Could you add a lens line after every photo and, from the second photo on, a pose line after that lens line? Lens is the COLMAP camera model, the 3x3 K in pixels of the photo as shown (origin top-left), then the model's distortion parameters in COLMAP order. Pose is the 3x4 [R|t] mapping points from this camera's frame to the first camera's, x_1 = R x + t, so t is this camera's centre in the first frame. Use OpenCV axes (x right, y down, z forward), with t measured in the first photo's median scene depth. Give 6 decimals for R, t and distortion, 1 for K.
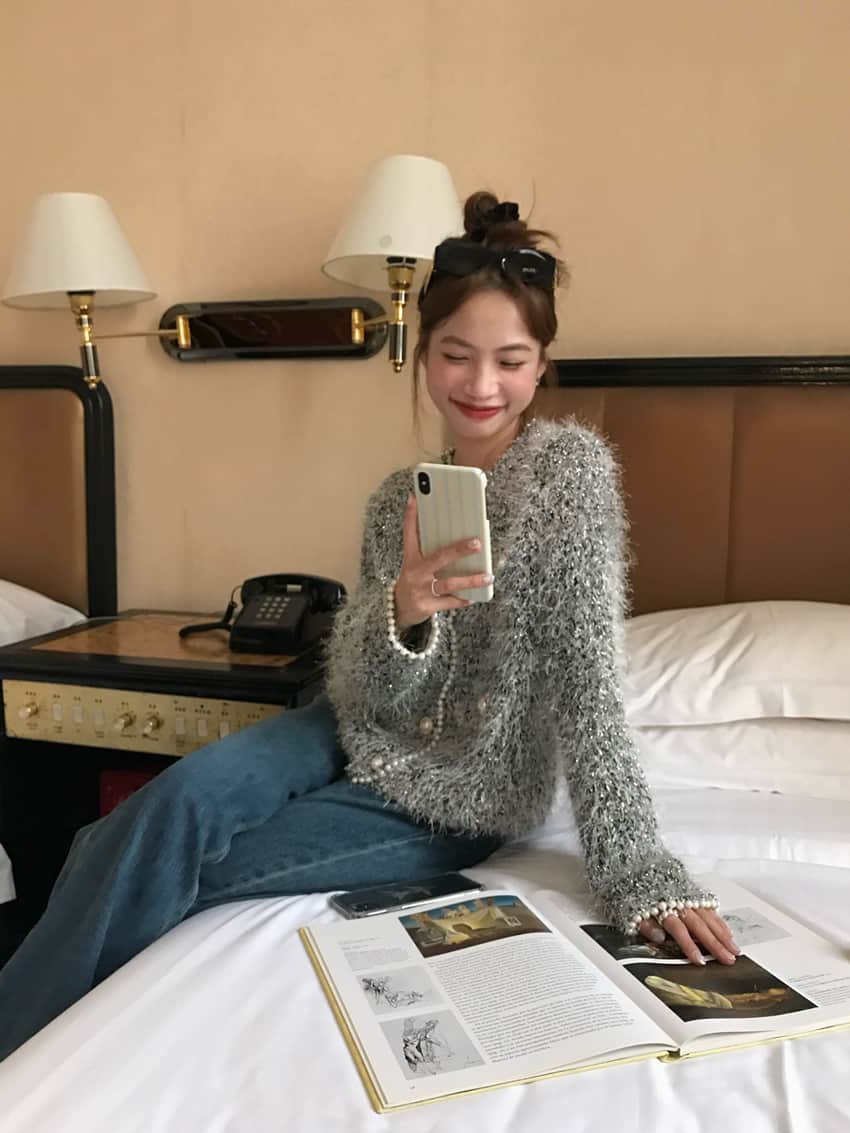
lens RADIAL K [[995.8, 0, 425.0], [0, 995.8, 566.5], [0, 0, 1]] dist [-0.063701, 0.298025]
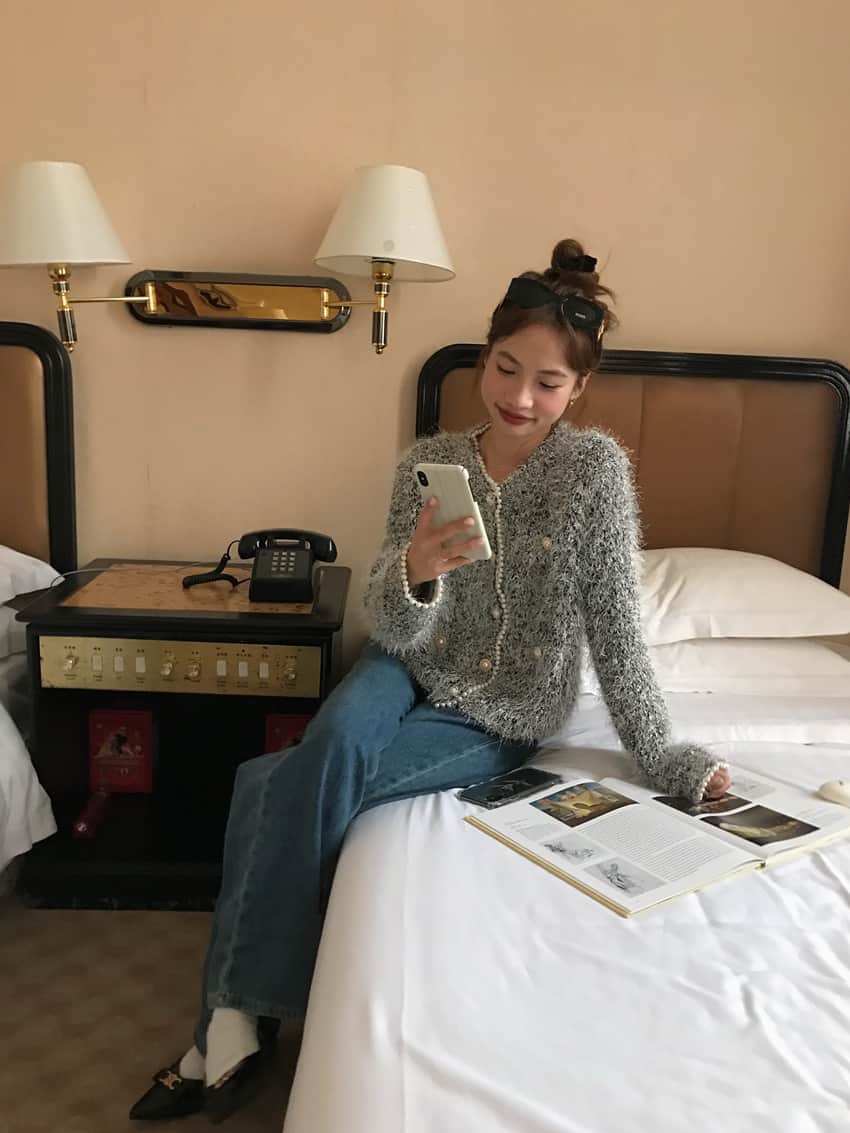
lens RADIAL K [[989.5, 0, 425.0], [0, 989.5, 566.5], [0, 0, 1]] dist [0.065313, 0.001457]
pose [[0.960709, -0.030893, 0.275832, -0.426808], [0.004136, 0.995270, 0.097062, -0.086996], [-0.277526, -0.092108, 0.956293, -0.201142]]
